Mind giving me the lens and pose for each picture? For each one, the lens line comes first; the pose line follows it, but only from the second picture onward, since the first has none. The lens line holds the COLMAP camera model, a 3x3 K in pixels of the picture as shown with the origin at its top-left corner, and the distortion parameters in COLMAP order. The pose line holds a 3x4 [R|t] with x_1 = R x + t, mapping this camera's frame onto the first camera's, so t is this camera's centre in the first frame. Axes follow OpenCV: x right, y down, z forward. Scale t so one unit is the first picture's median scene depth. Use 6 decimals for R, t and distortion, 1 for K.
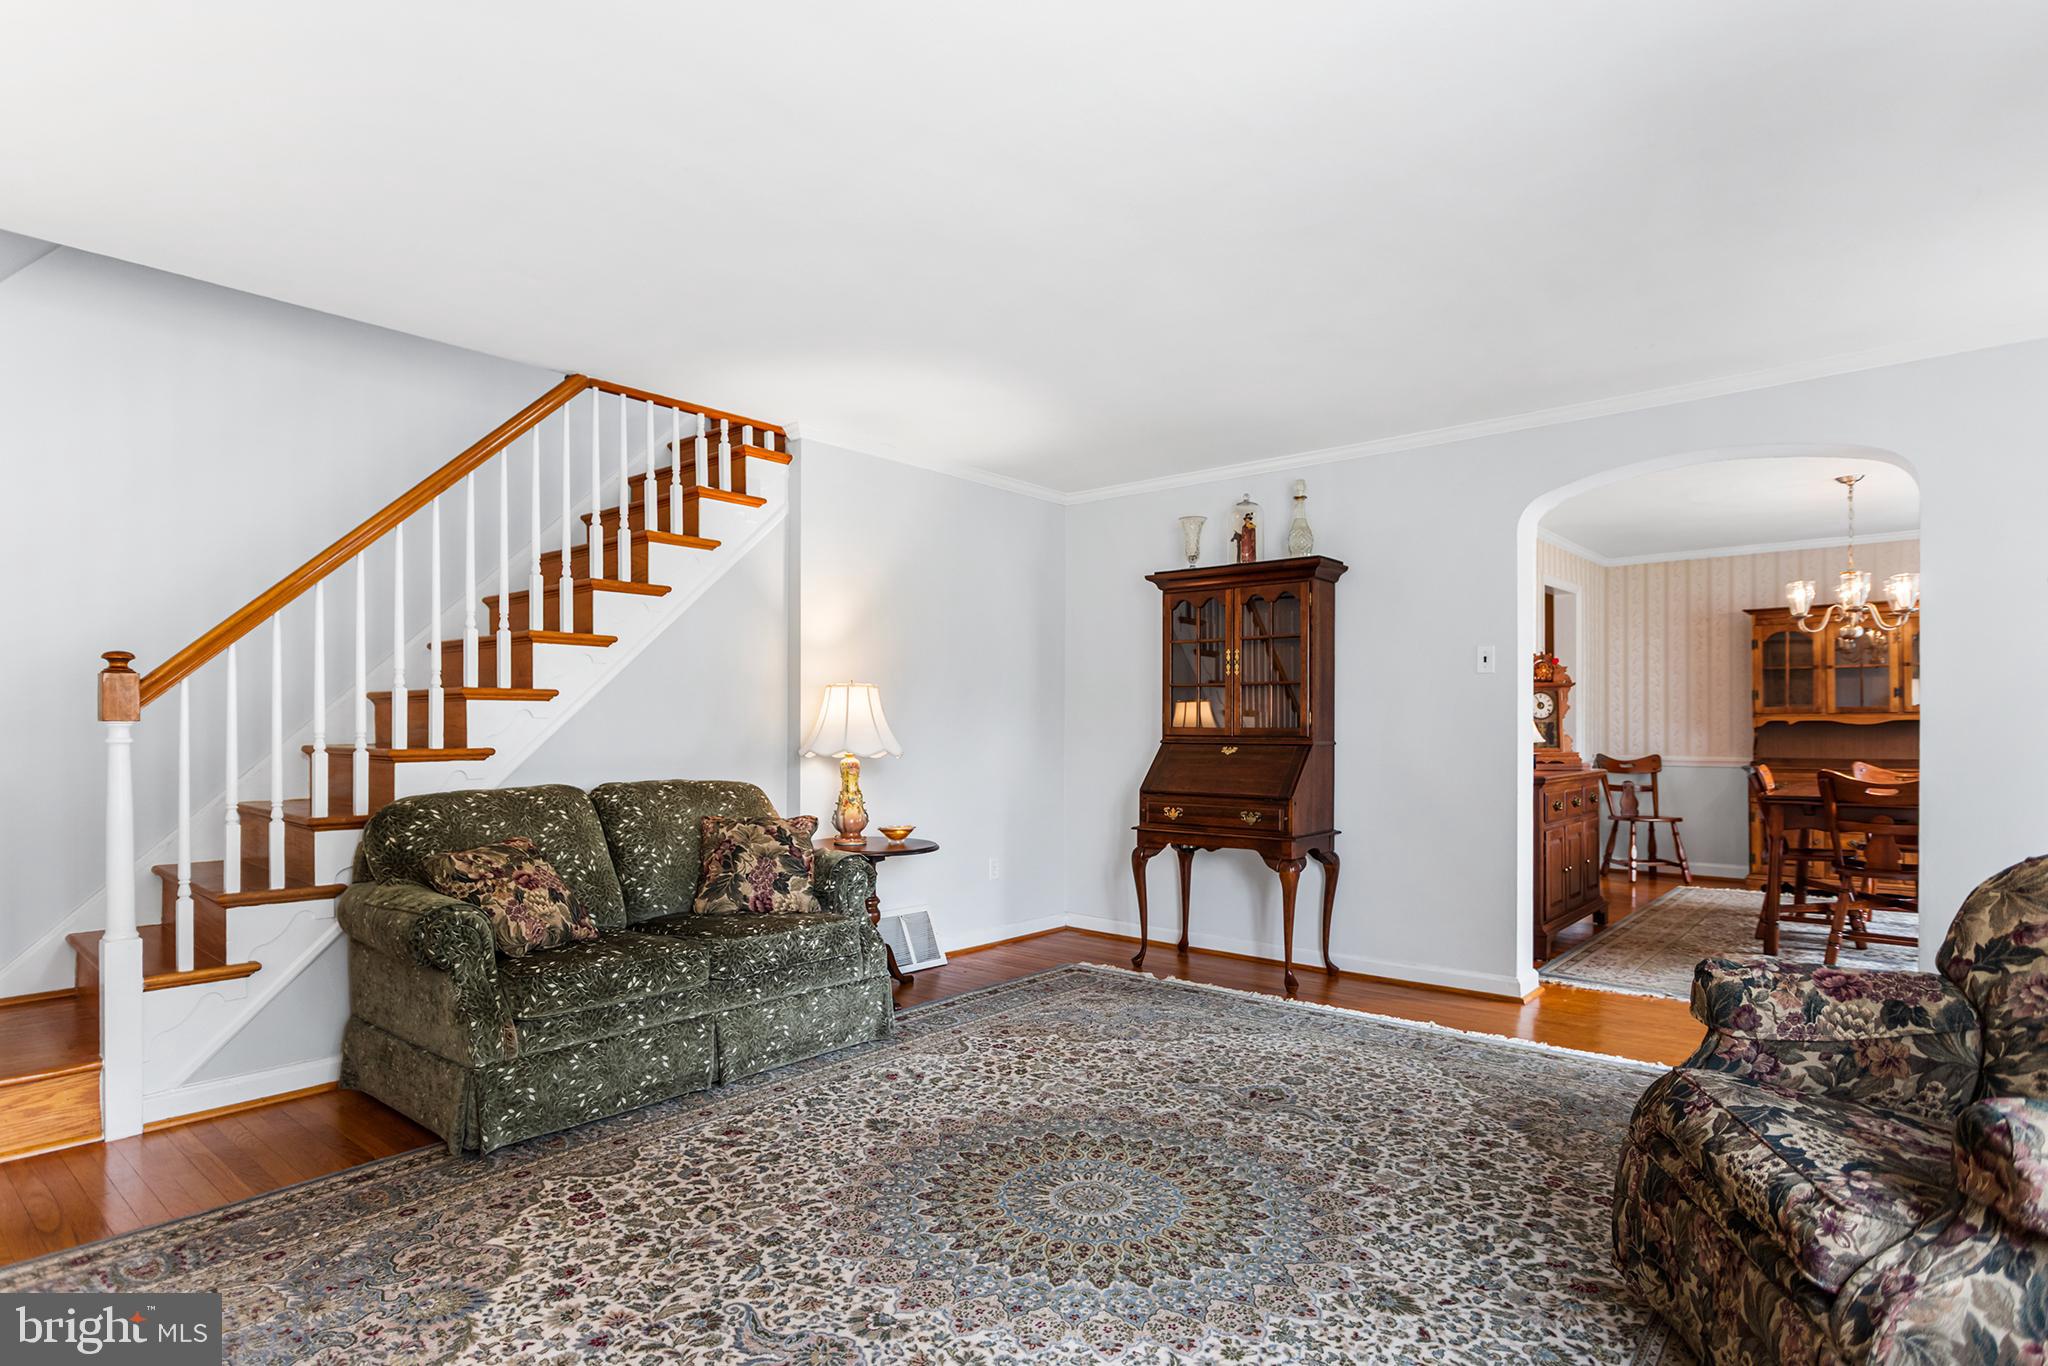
lens RADIAL K [[1060.5, 0, 1030.2], [0, 1060.5, 727.5], [0, 0, 1]] dist [-0.004539, -0.000024]
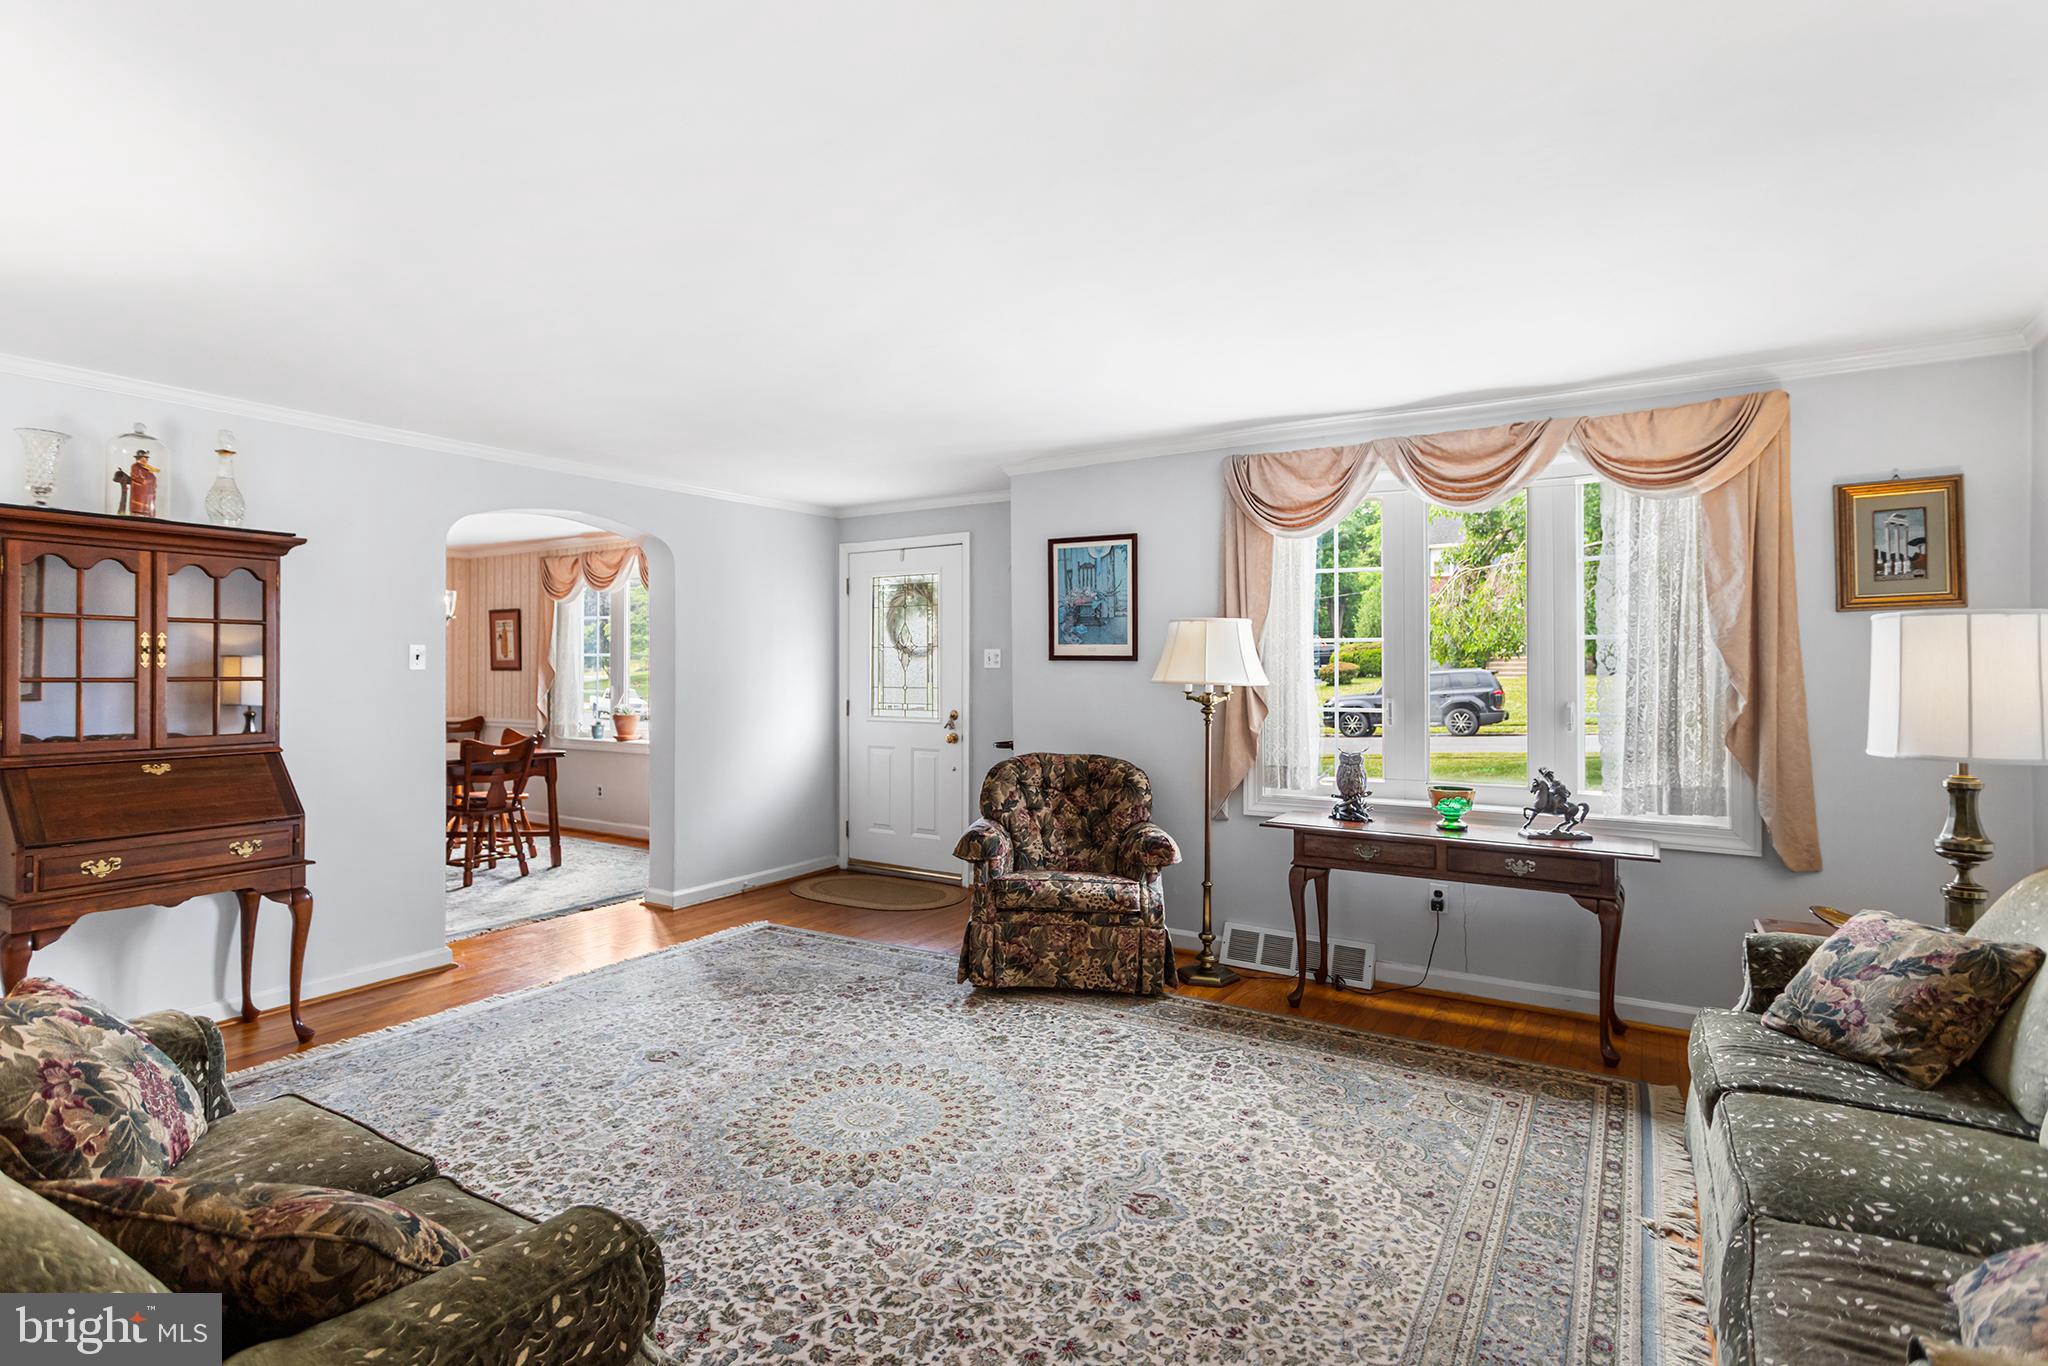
lens RADIAL K [[1001.5, 0, 993.6], [0, 1001.5, 662.6], [0, 0, 1]] dist [0.002227, 0.000499]
pose [[-0.118163, 0.006195, 0.992975, -0.818019], [0.002740, 0.999979, -0.005912, -0.066110], [-0.992990, 0.002022, -0.118178, 0.698796]]
